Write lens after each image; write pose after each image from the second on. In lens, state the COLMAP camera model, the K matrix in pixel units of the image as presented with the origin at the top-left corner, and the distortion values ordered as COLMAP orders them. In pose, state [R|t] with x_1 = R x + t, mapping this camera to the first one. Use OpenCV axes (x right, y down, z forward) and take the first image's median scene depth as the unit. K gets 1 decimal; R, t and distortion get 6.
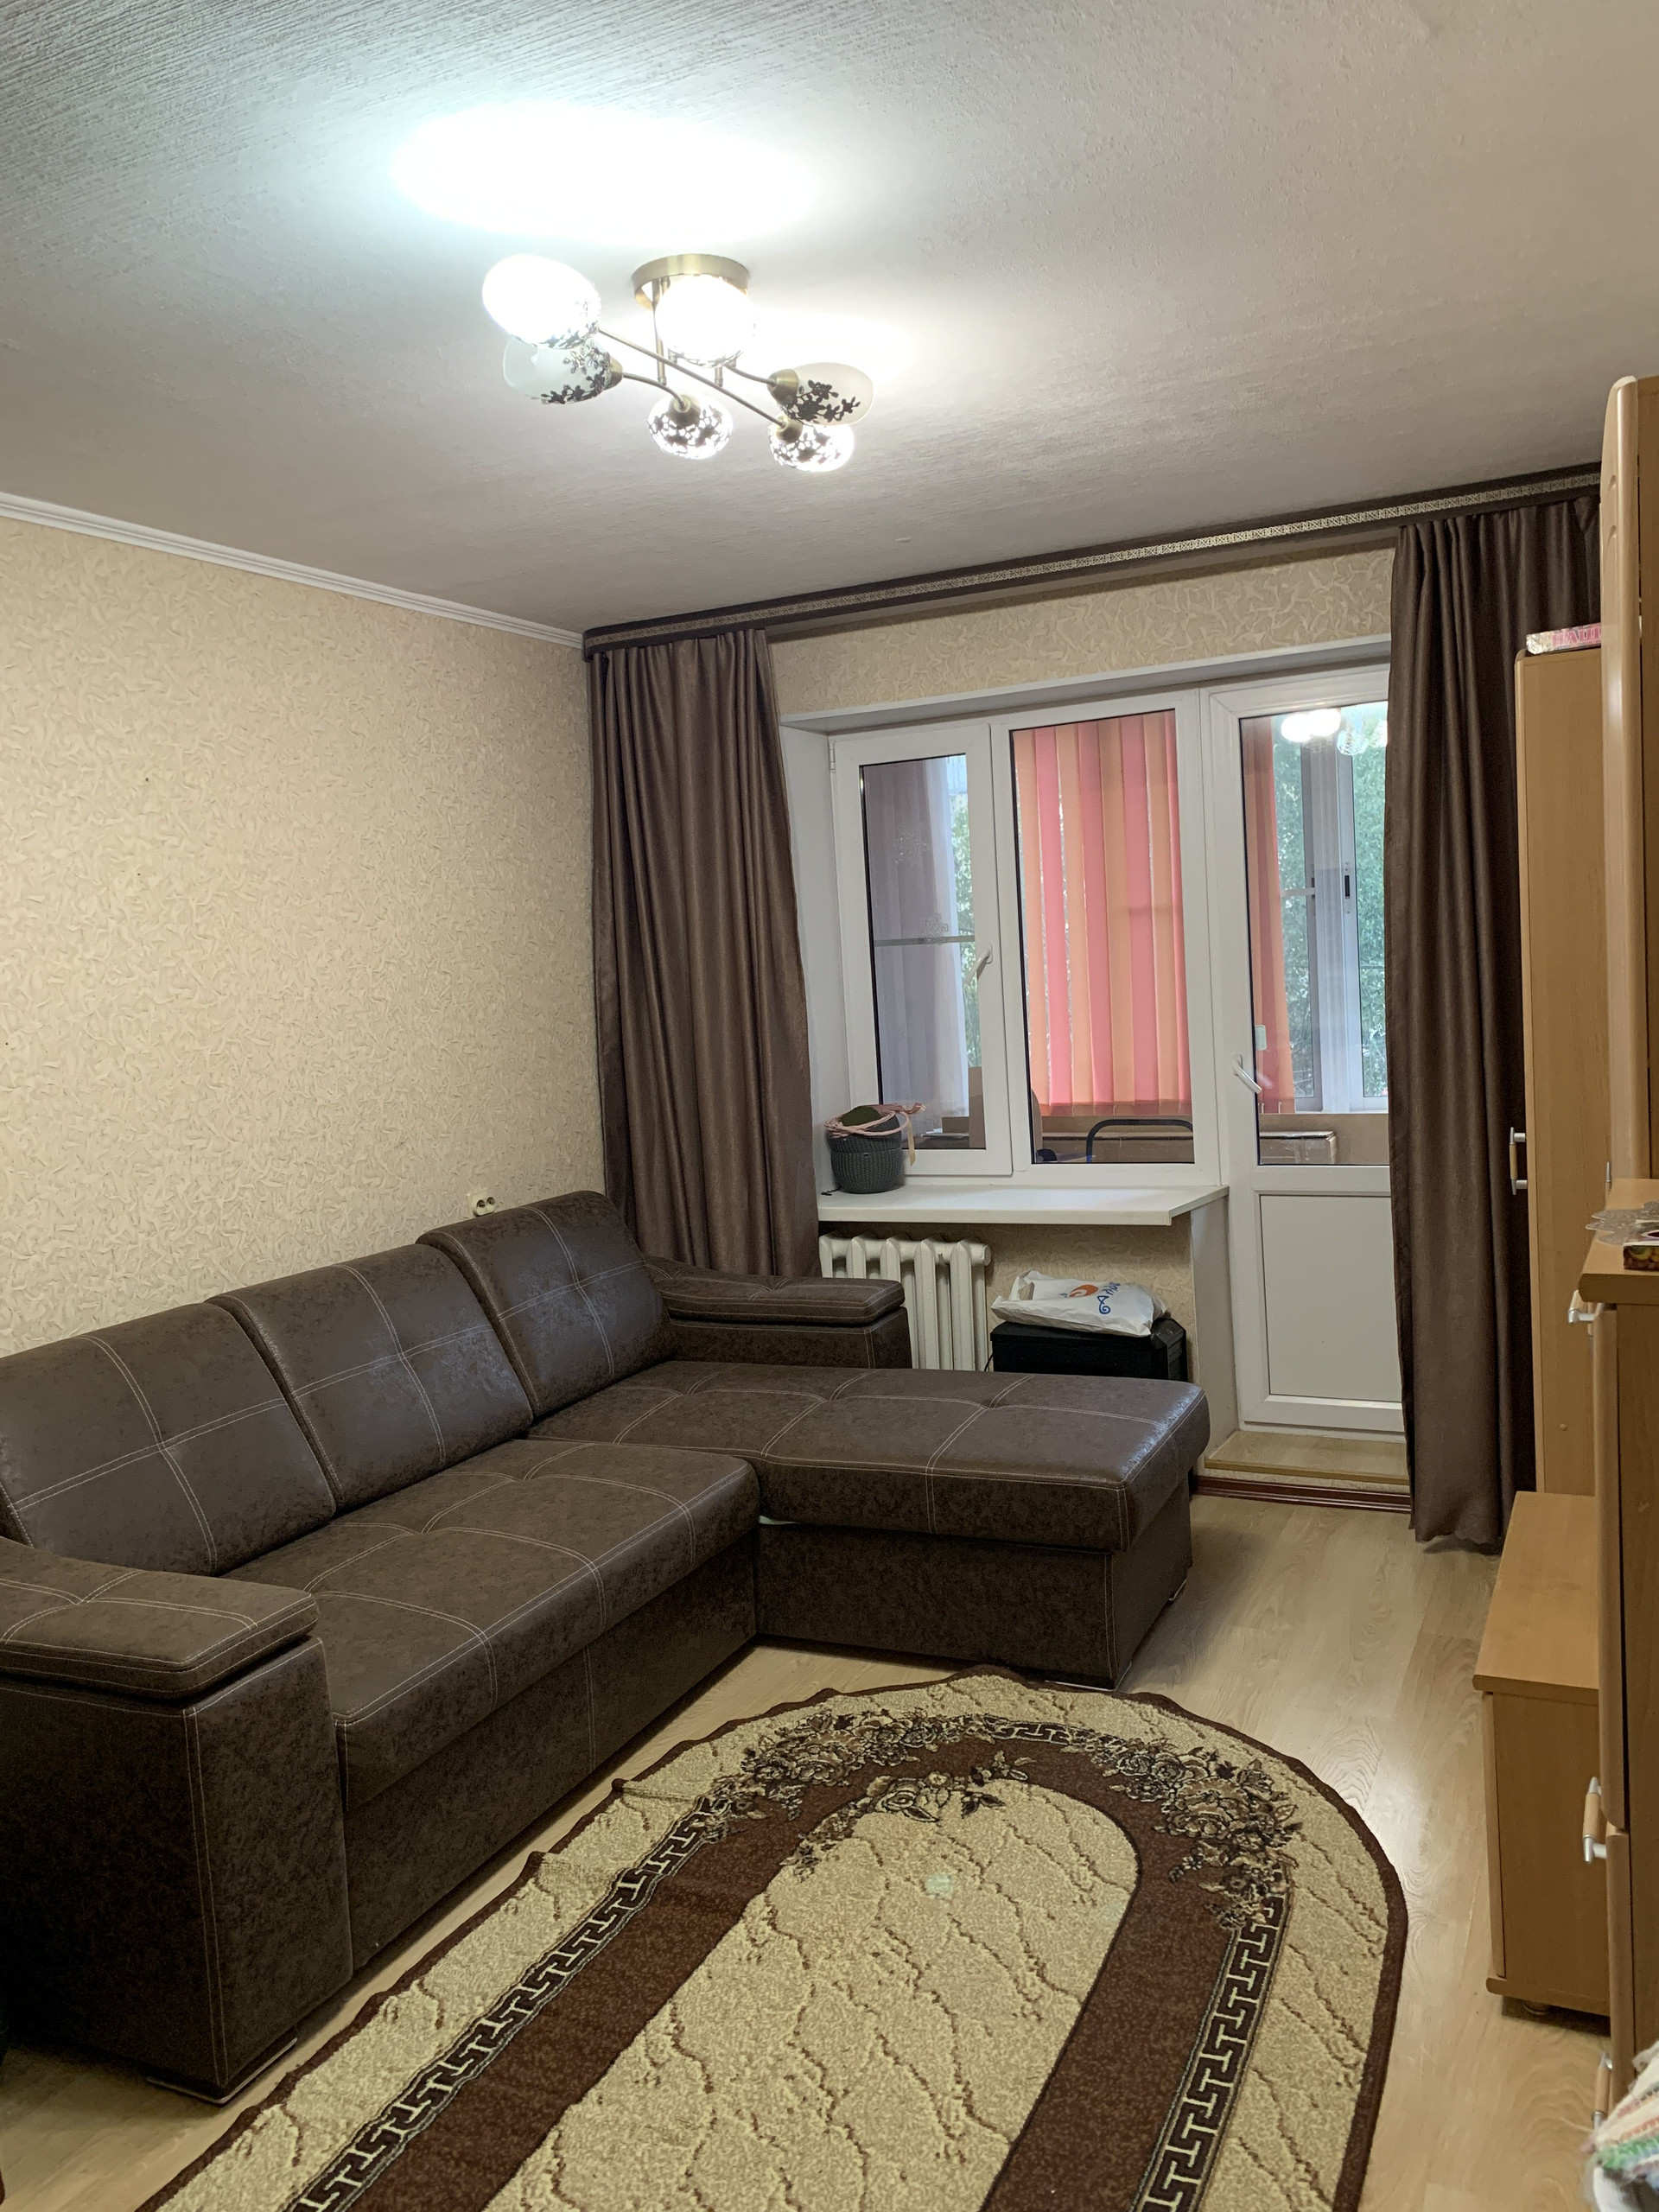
lens RADIAL K [[1686.2, 0, 829.6], [0, 1686.2, 1103.5], [0, 0, 1]] dist [0.029664, -0.025887]
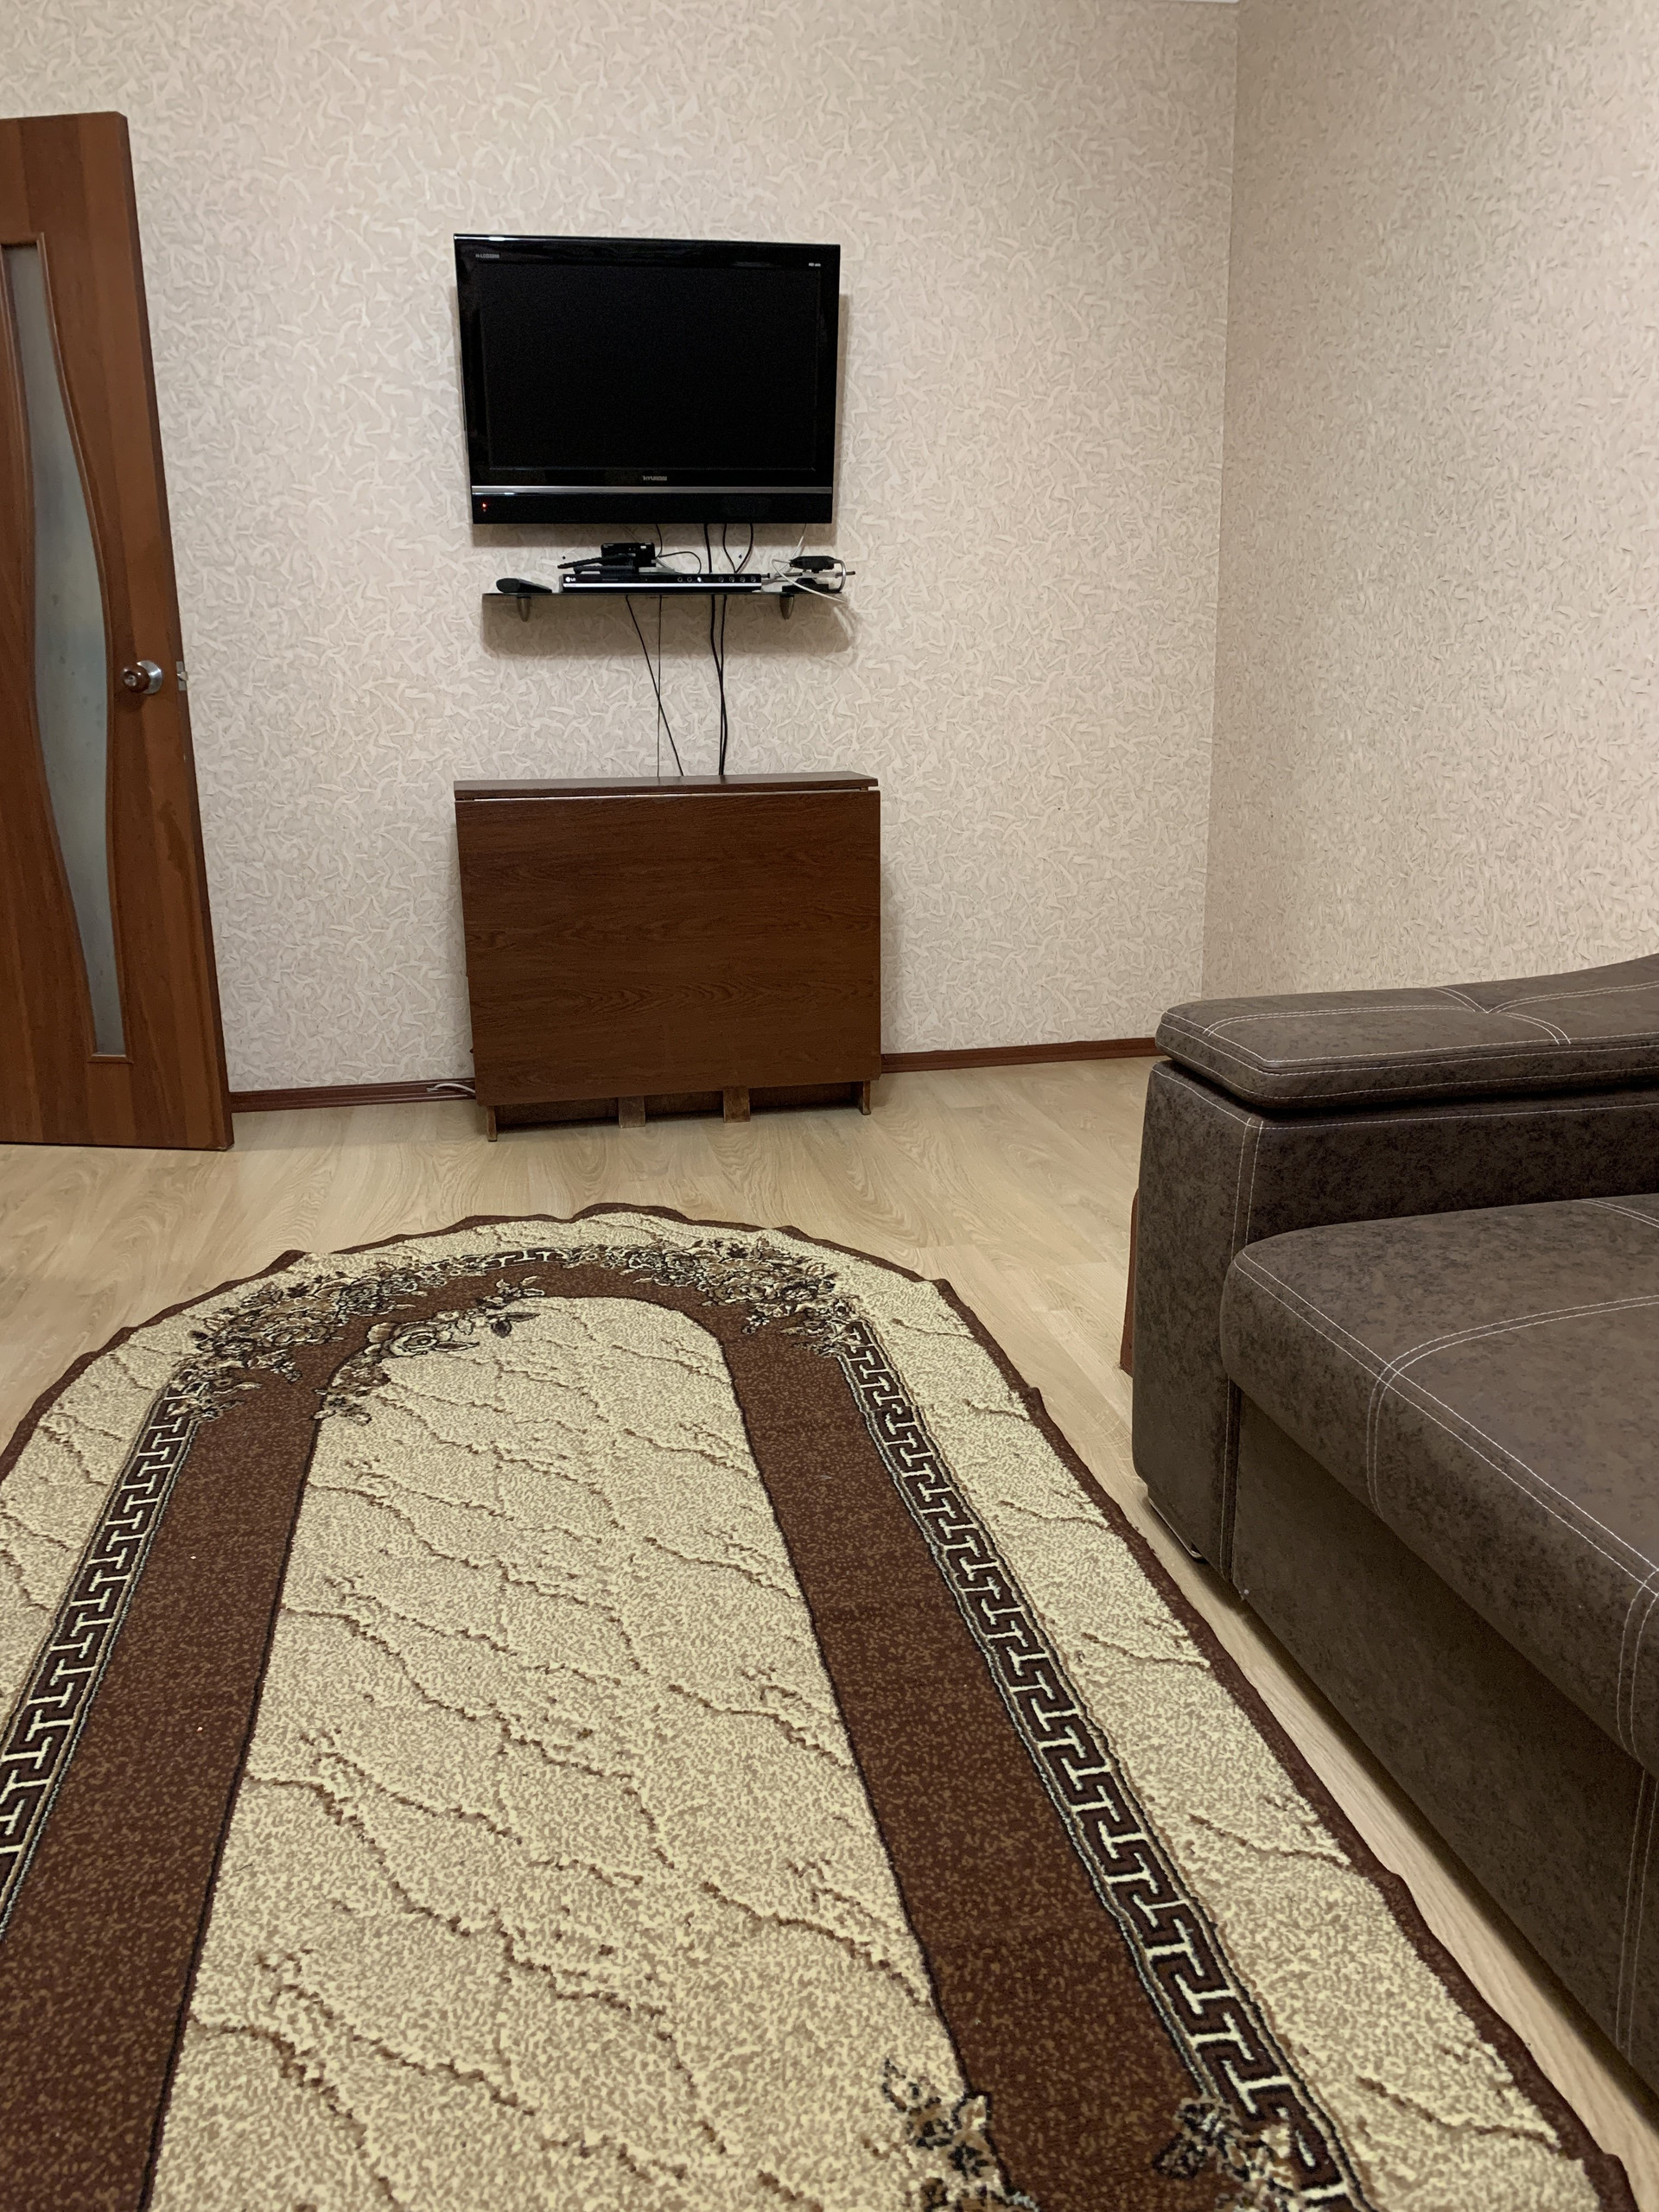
lens RADIAL K [[1686.2, 0, 828.7], [0, 1686.2, 1106.4], [0, 0, 1]] dist [0.029664, -0.025887]
pose [[-0.804642, 0.225720, -0.549183, 0.227761], [0.016265, 0.932956, 0.359624, 0.066678], [0.593538, 0.280436, -0.754366, 1.521605]]
